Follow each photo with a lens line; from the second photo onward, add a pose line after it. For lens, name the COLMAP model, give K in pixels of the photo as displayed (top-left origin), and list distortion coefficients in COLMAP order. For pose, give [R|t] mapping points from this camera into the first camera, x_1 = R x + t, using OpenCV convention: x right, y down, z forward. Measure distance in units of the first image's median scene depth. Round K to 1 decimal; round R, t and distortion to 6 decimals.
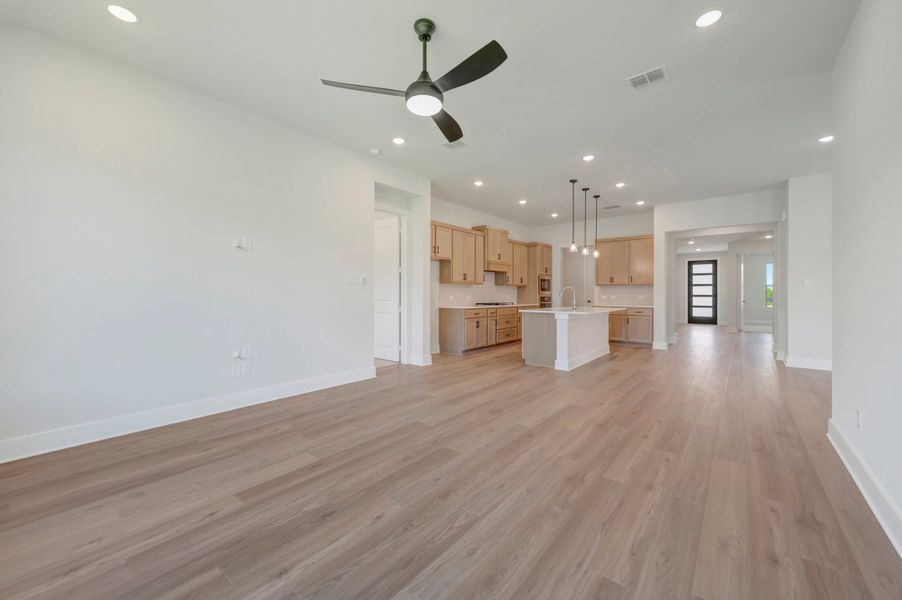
lens RADIAL K [[354.2, 0, 453.9], [0, 354.2, 296.9], [0, 0, 1]] dist [0.002003, 0.000424]
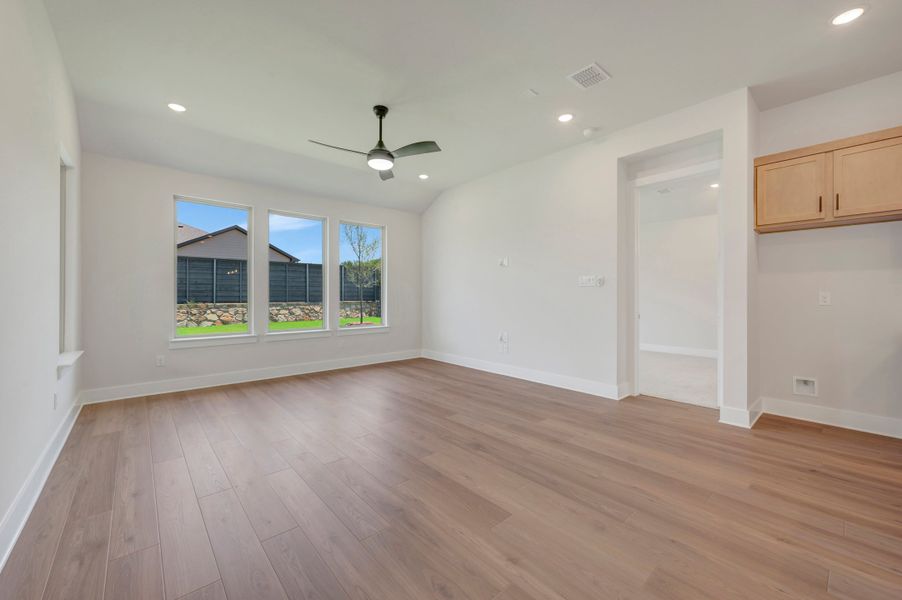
lens RADIAL K [[354.2, 0, 449.1], [0, 354.2, 297.8], [0, 0, 1]] dist [0.002003, 0.000424]
pose [[-0.174516, 0.001860, -0.984653, 0.924803], [-0.009605, 0.999947, 0.003591, -0.009267], [0.984607, 0.010085, -0.174489, 1.096114]]
